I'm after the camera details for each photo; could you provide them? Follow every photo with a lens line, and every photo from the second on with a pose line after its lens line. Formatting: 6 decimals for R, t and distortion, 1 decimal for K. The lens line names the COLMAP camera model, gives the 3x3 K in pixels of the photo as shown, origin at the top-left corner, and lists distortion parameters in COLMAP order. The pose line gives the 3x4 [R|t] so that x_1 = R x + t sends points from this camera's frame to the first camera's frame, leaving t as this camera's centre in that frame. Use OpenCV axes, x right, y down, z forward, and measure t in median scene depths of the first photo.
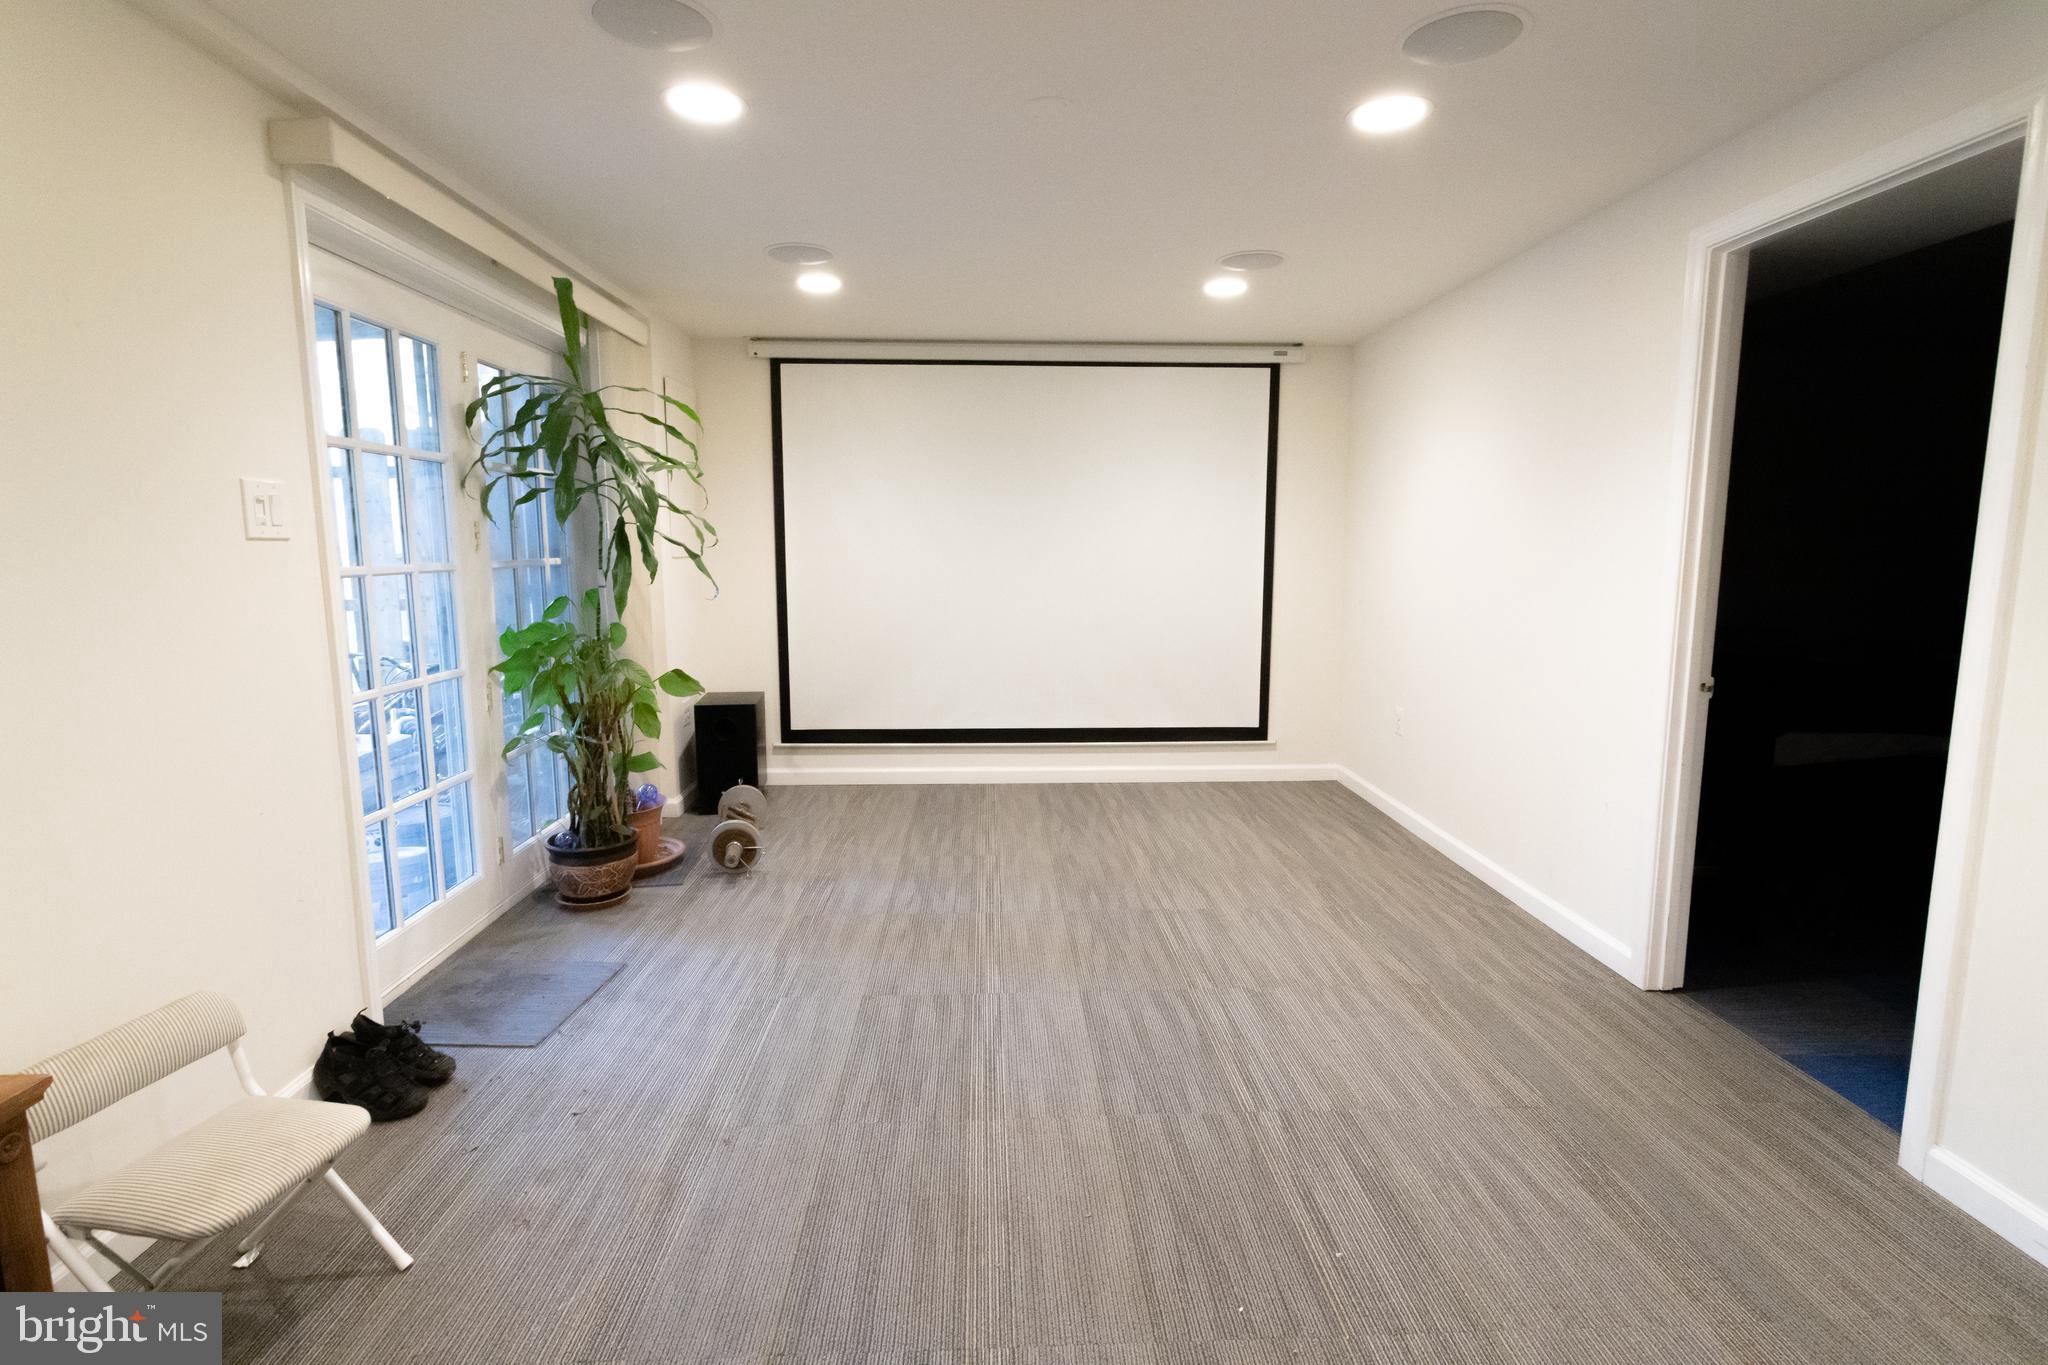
lens RADIAL K [[965.5, 0, 1021.7], [0, 965.5, 676.8], [0, 0, 1]] dist [-0.002769, 0.002526]
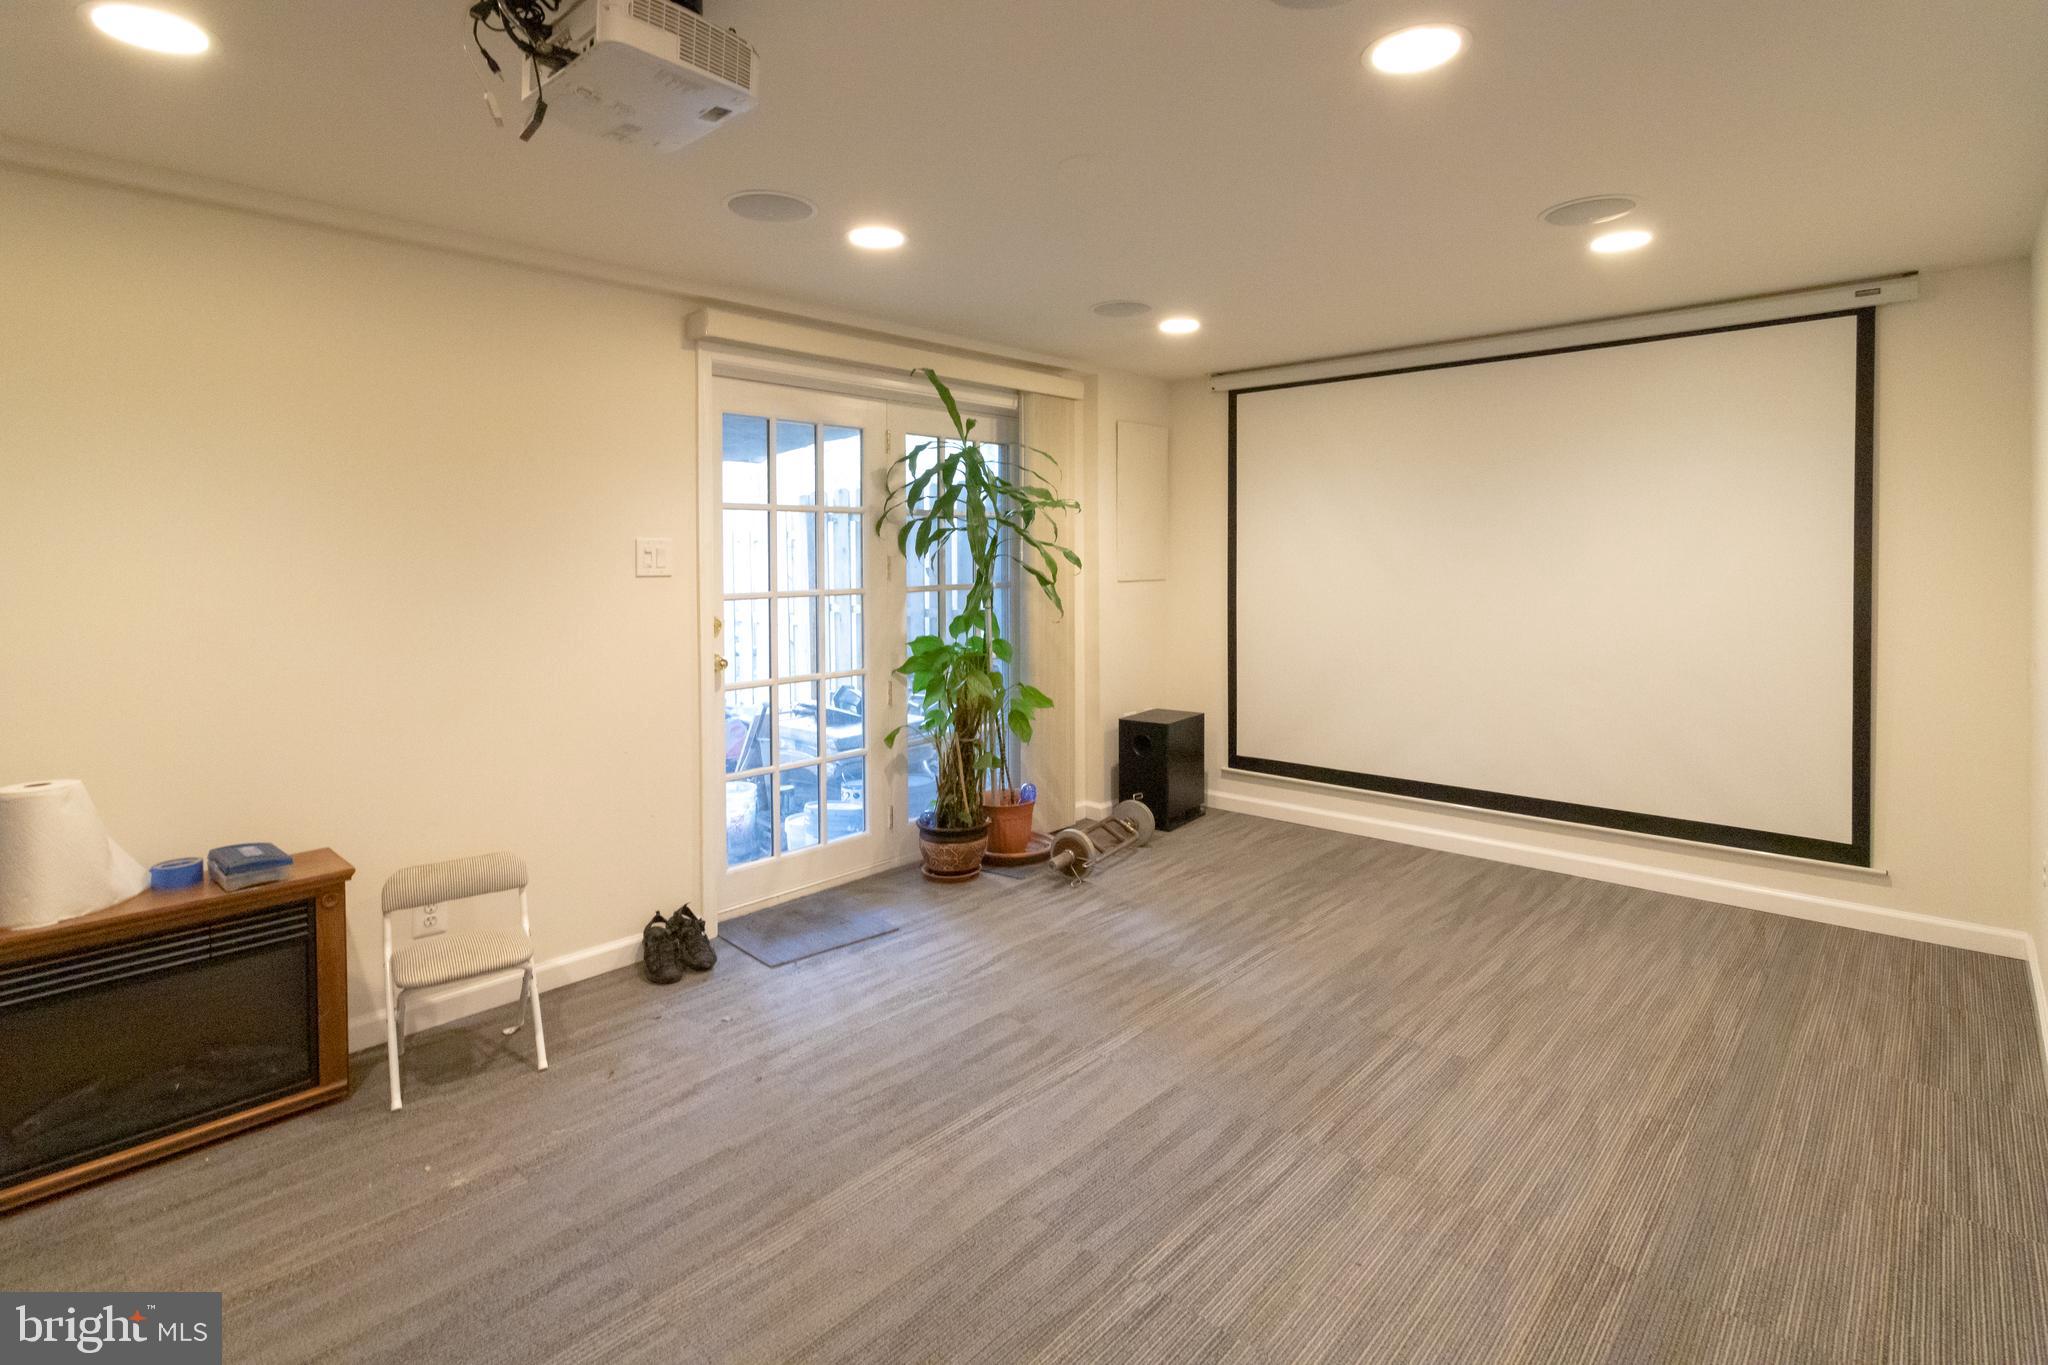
lens RADIAL K [[965.5, 0, 972.1], [0, 965.5, 577.0], [0, 0, 1]] dist [-0.002769, 0.002526]
pose [[0.722012, 0.005524, -0.691859, 0.429759], [-0.086498, 0.992843, -0.082341, -0.036841], [0.686453, 0.119296, 0.717322, 0.150985]]
